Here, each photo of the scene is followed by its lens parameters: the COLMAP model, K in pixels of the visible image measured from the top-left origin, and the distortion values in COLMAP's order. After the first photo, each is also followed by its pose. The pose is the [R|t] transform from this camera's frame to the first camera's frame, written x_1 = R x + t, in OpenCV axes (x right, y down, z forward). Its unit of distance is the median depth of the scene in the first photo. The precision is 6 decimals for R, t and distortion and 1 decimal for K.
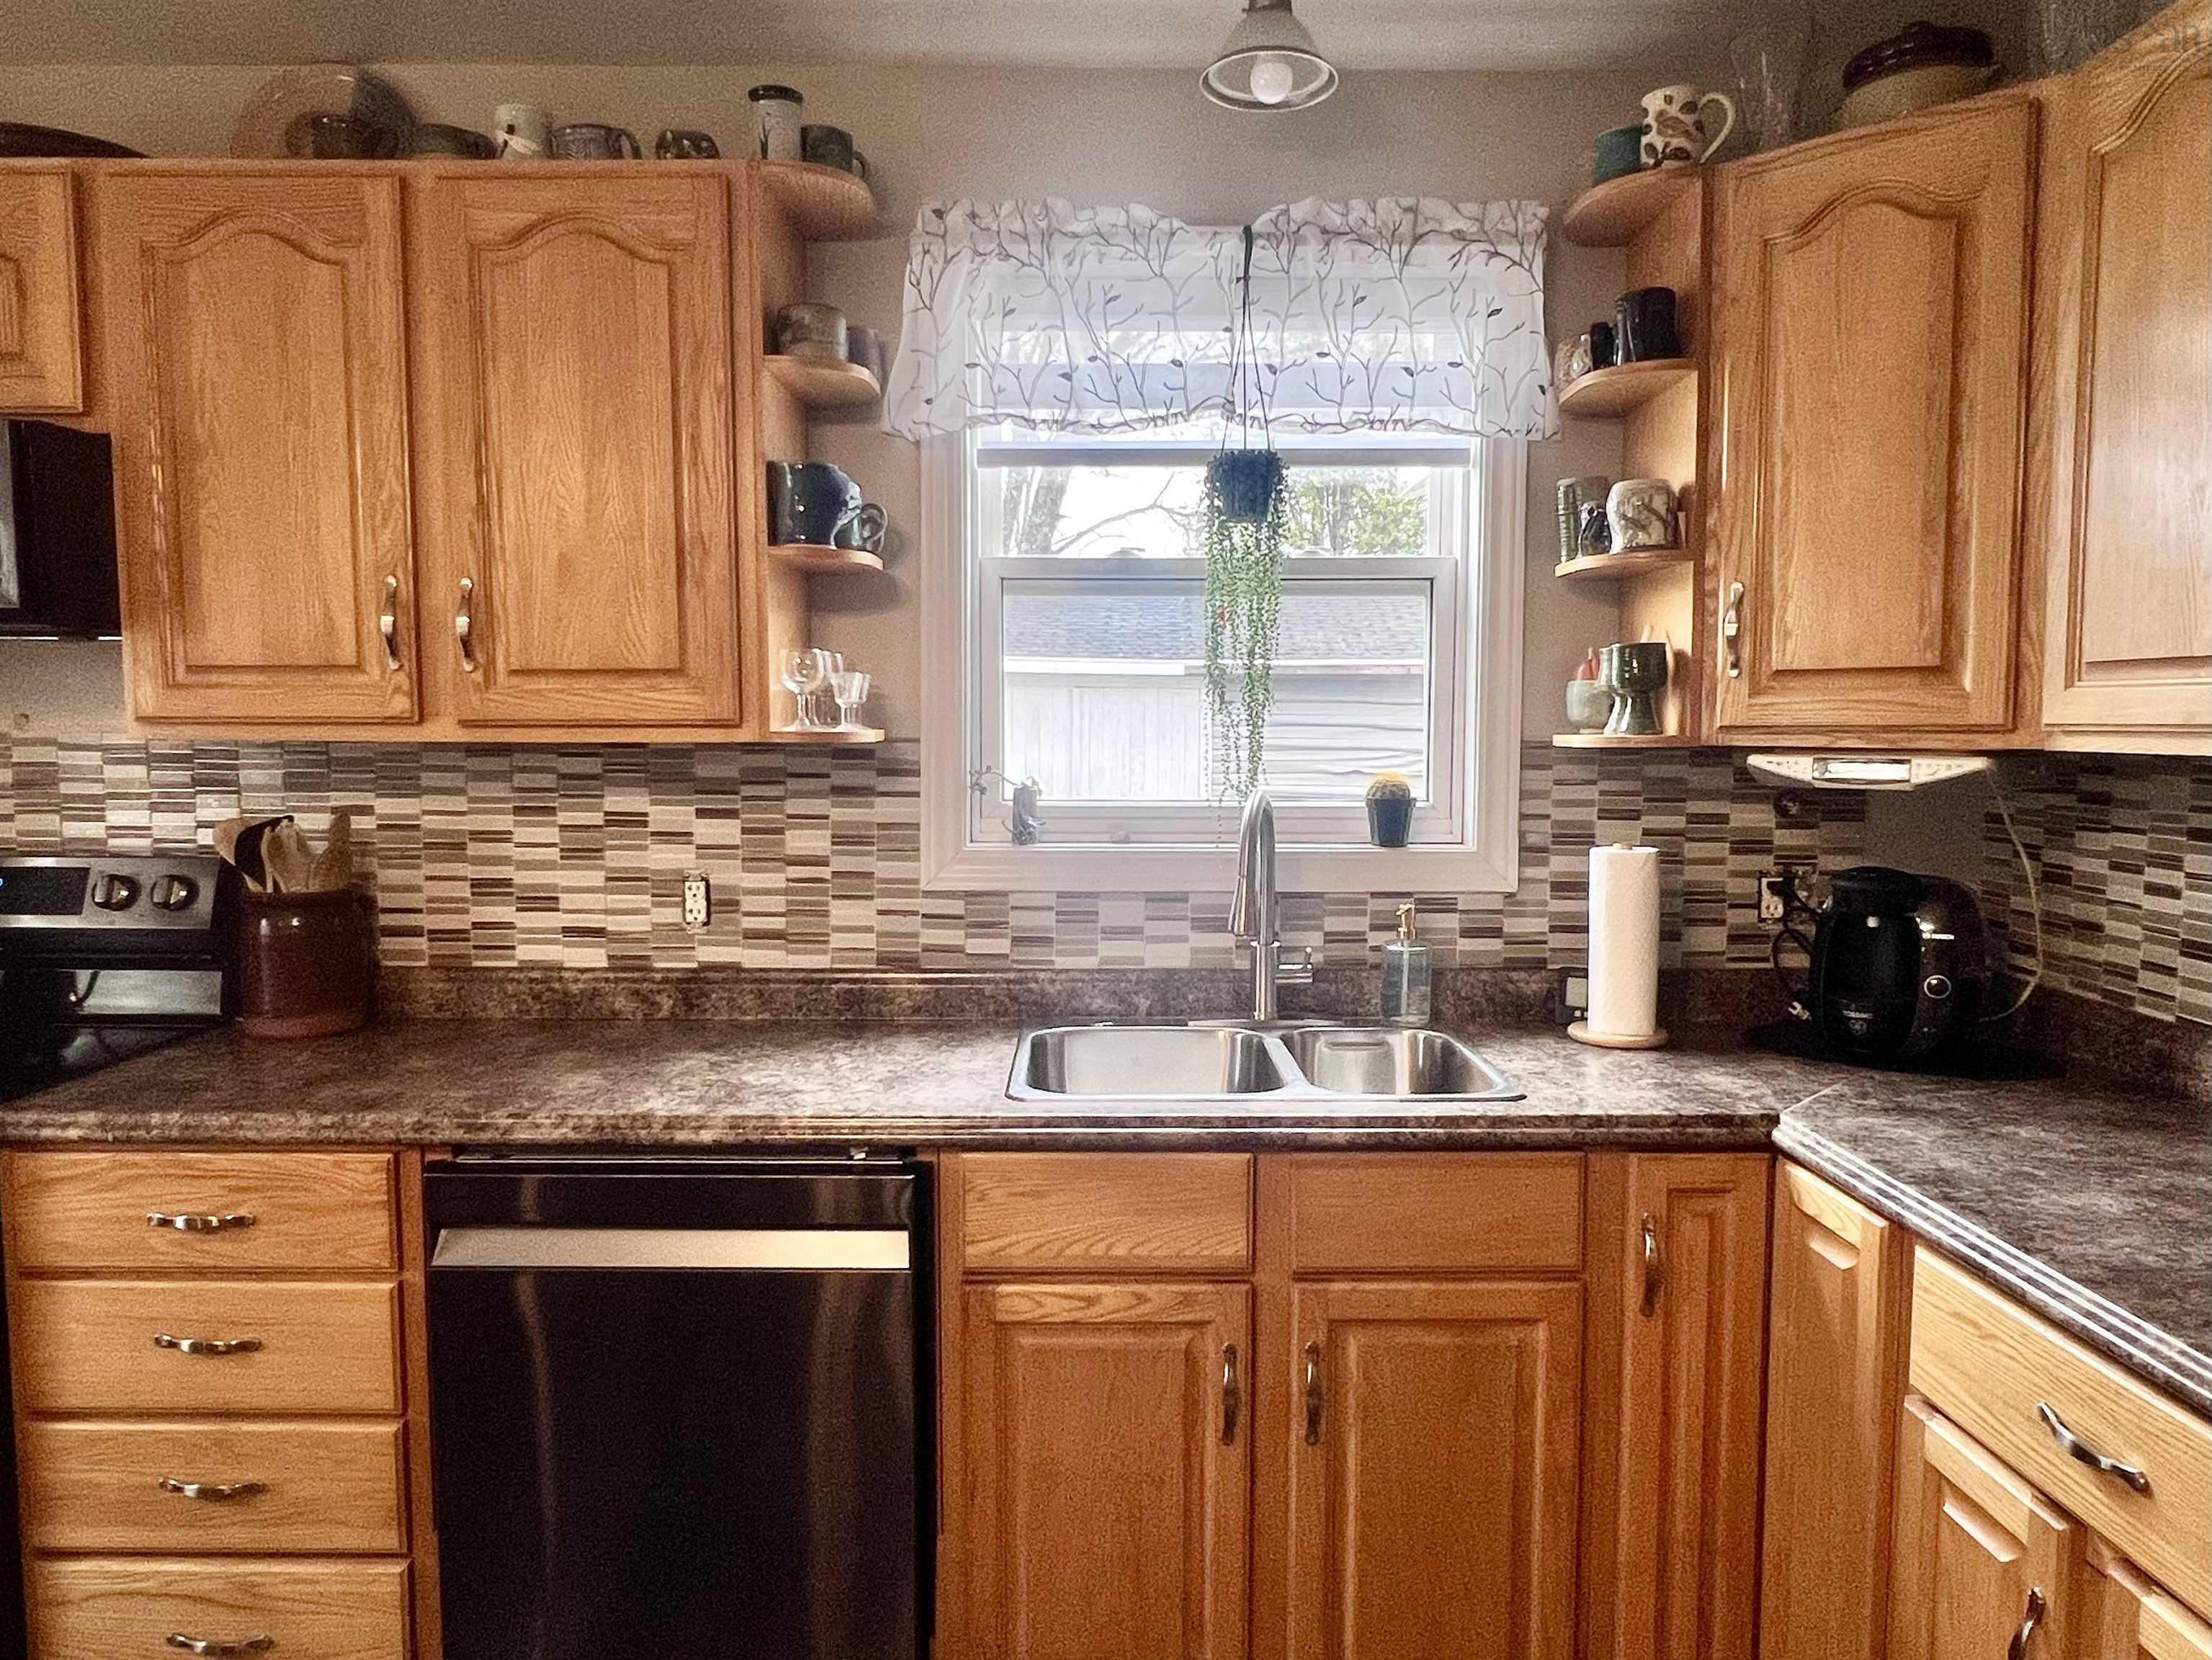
lens RADIAL K [[1484.3, 0, 1099.7], [0, 1484.3, 830.3], [0, 0, 1]] dist [-0.001687, -0.002914]
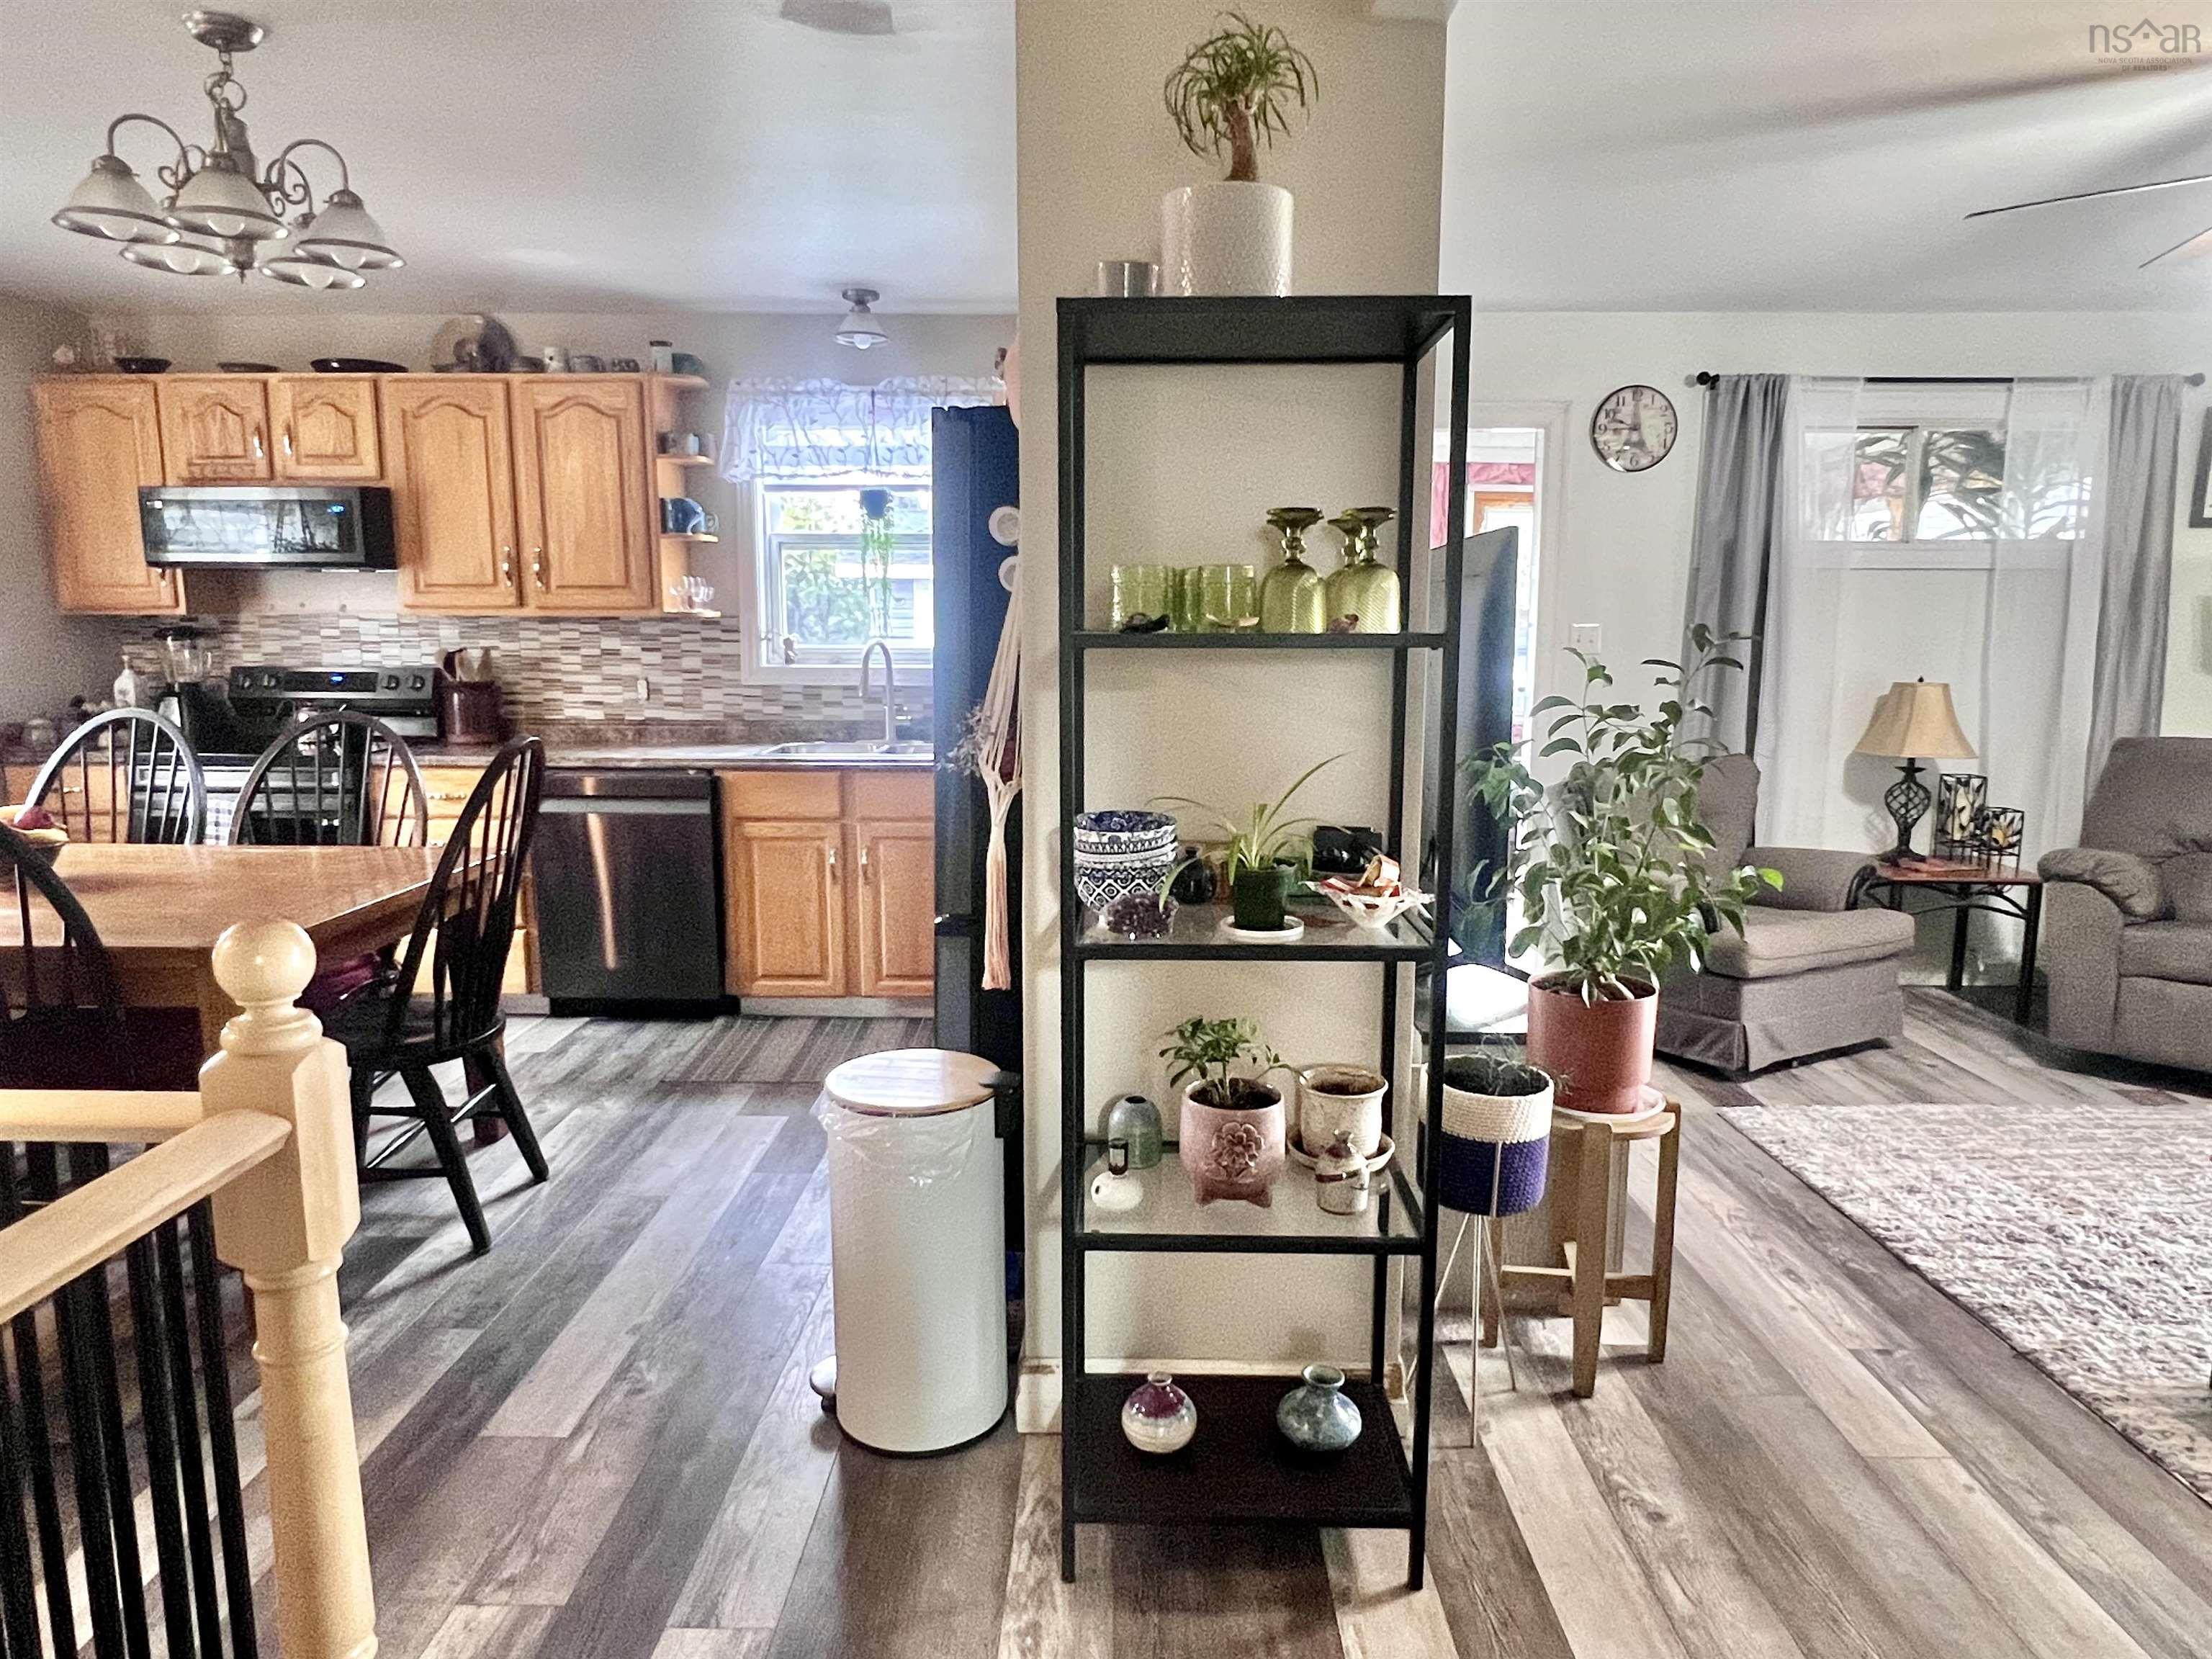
lens RADIAL K [[1395.6, 0, 1100.5], [0, 1395.6, 836.0], [0, 0, 1]] dist [-0.002983, -0.000536]
pose [[0.999756, 0.004737, -0.021594, 0.496275], [-0.003022, 0.996886, 0.078803, 0.106955], [0.021900, -0.078718, 0.996656, -1.176147]]
